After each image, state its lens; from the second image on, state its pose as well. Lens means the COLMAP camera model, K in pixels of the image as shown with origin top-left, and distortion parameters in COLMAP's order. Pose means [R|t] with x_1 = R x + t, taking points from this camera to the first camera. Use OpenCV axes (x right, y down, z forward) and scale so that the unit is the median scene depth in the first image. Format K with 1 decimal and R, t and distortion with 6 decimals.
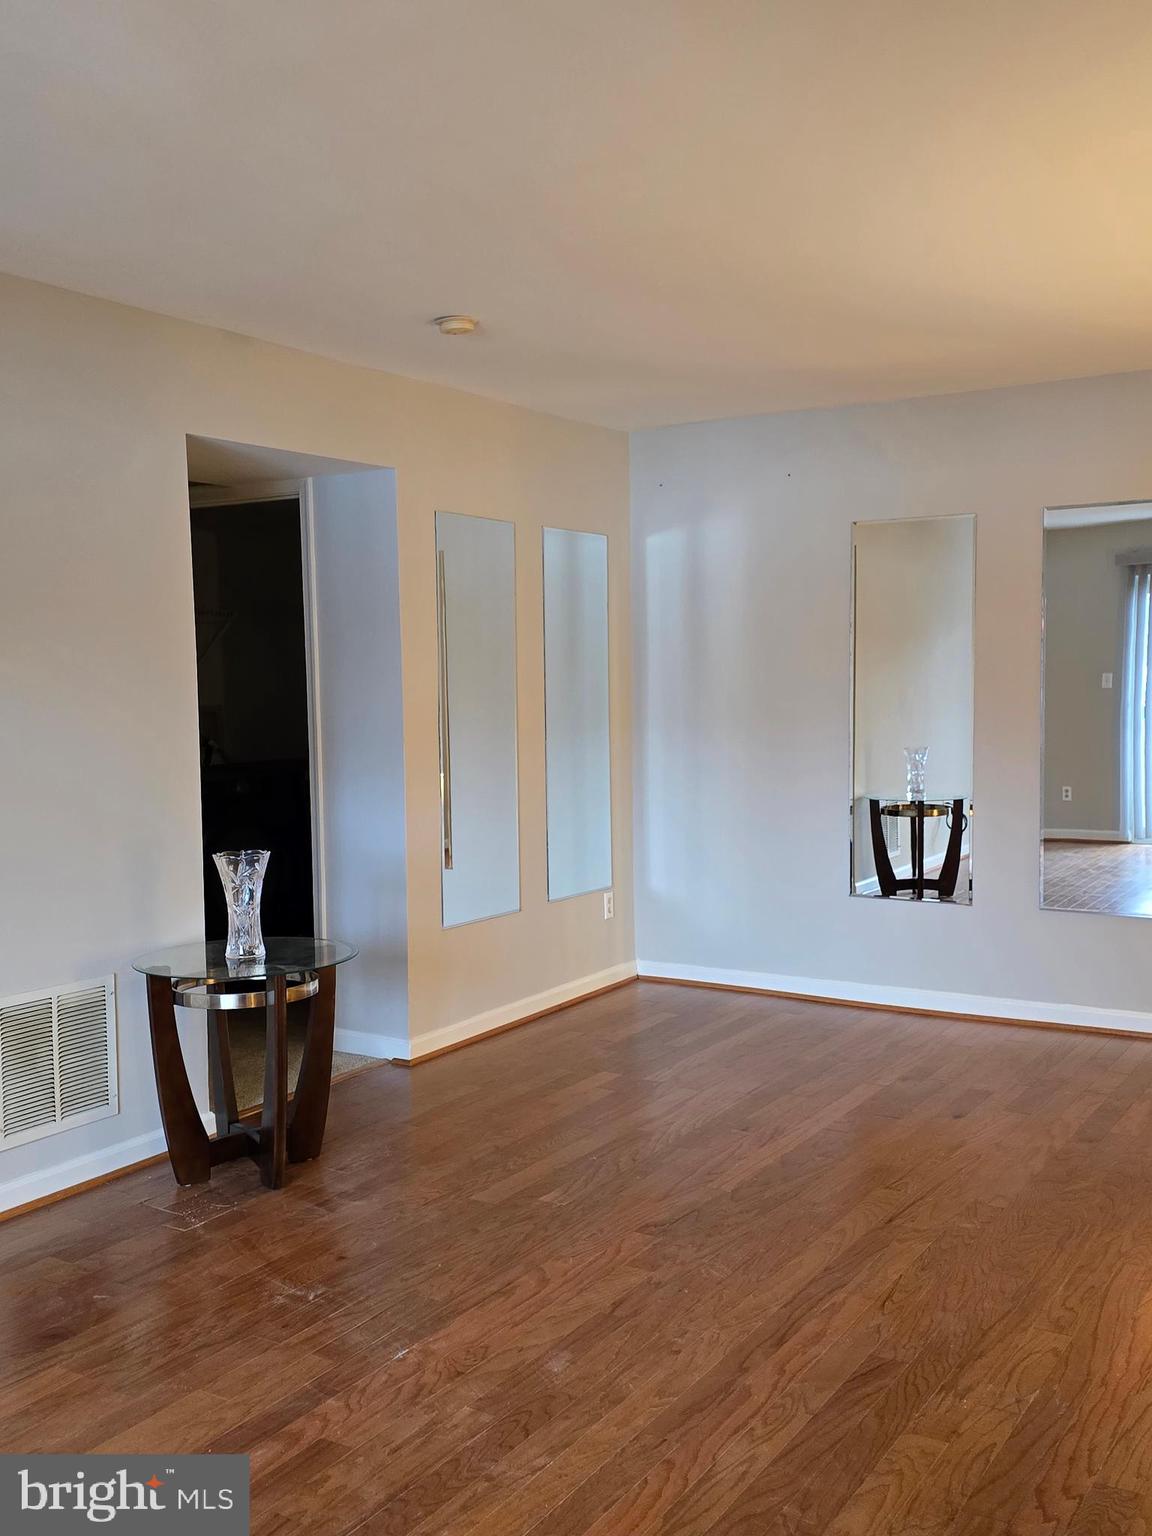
lens RADIAL K [[1498.6, 0, 580.6], [0, 1498.6, 794.9], [0, 0, 1]] dist [0.110817, -0.160536]
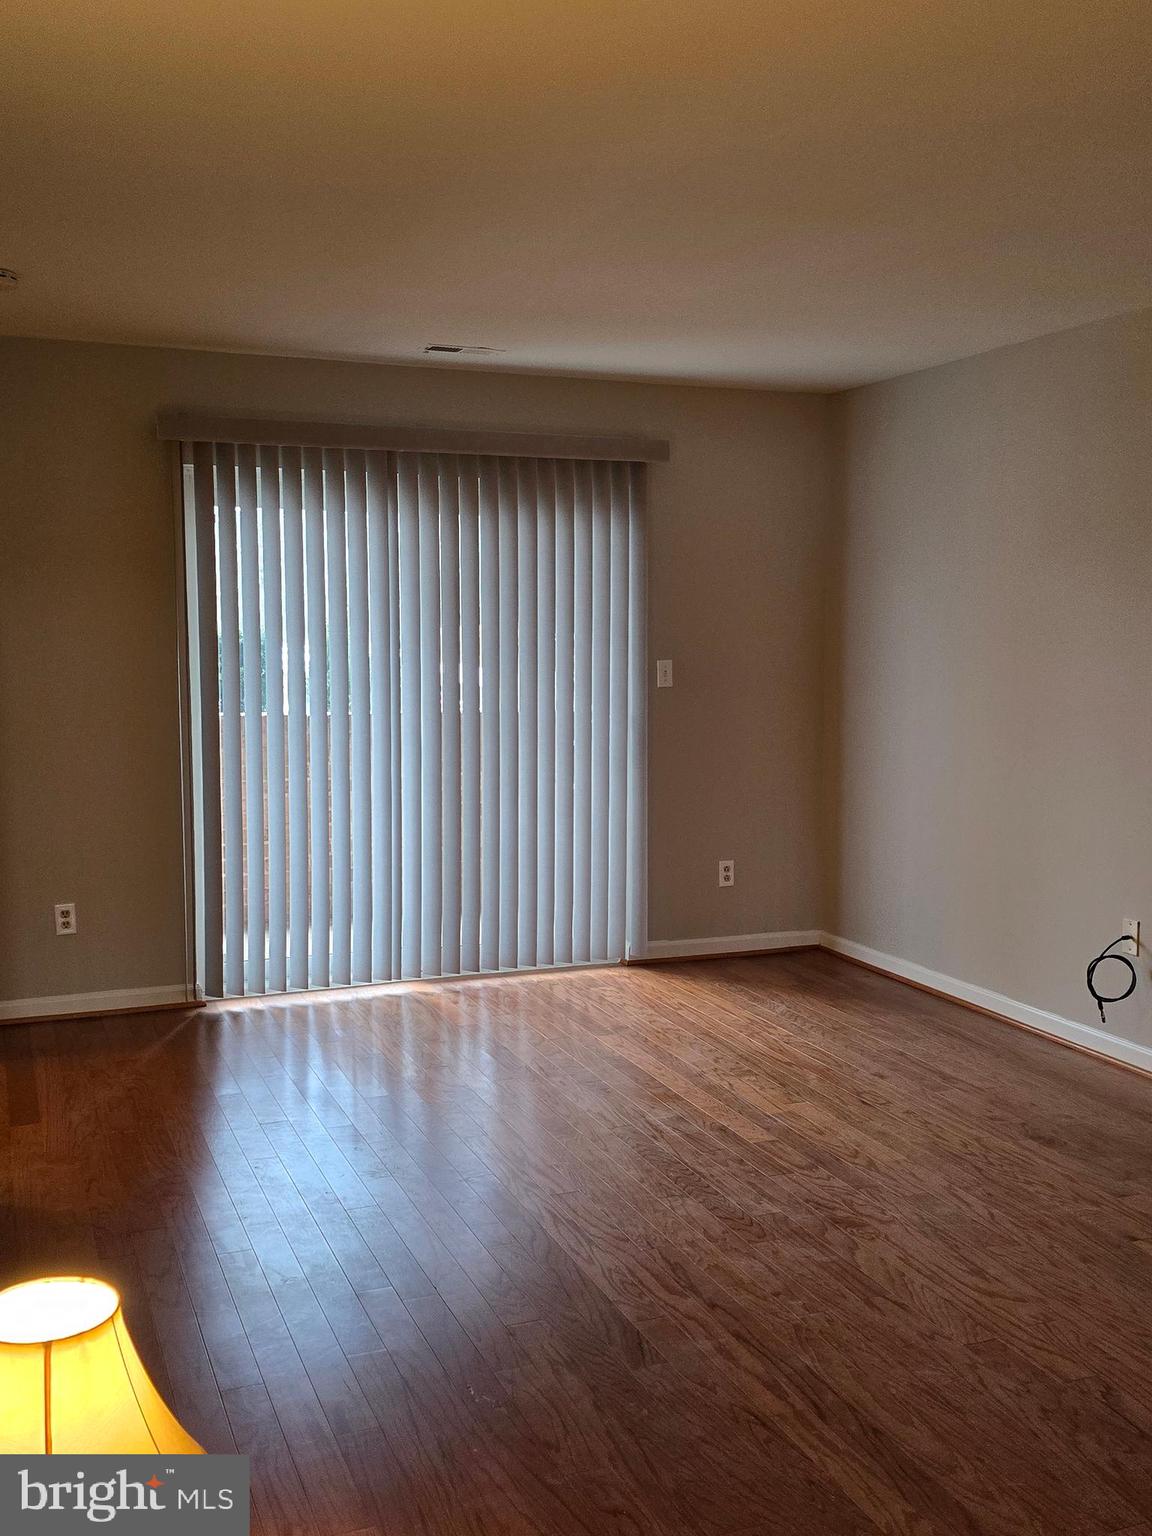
lens RADIAL K [[1498.6, 0, 580.6], [0, 1498.6, 794.9], [0, 0, 1]] dist [0.110817, -0.160536]
pose [[-0.592845, 0.108790, -0.797935, 0.951096], [-0.058438, 0.982410, 0.177359, -0.155246], [0.803194, 0.151776, -0.576059, 1.448968]]
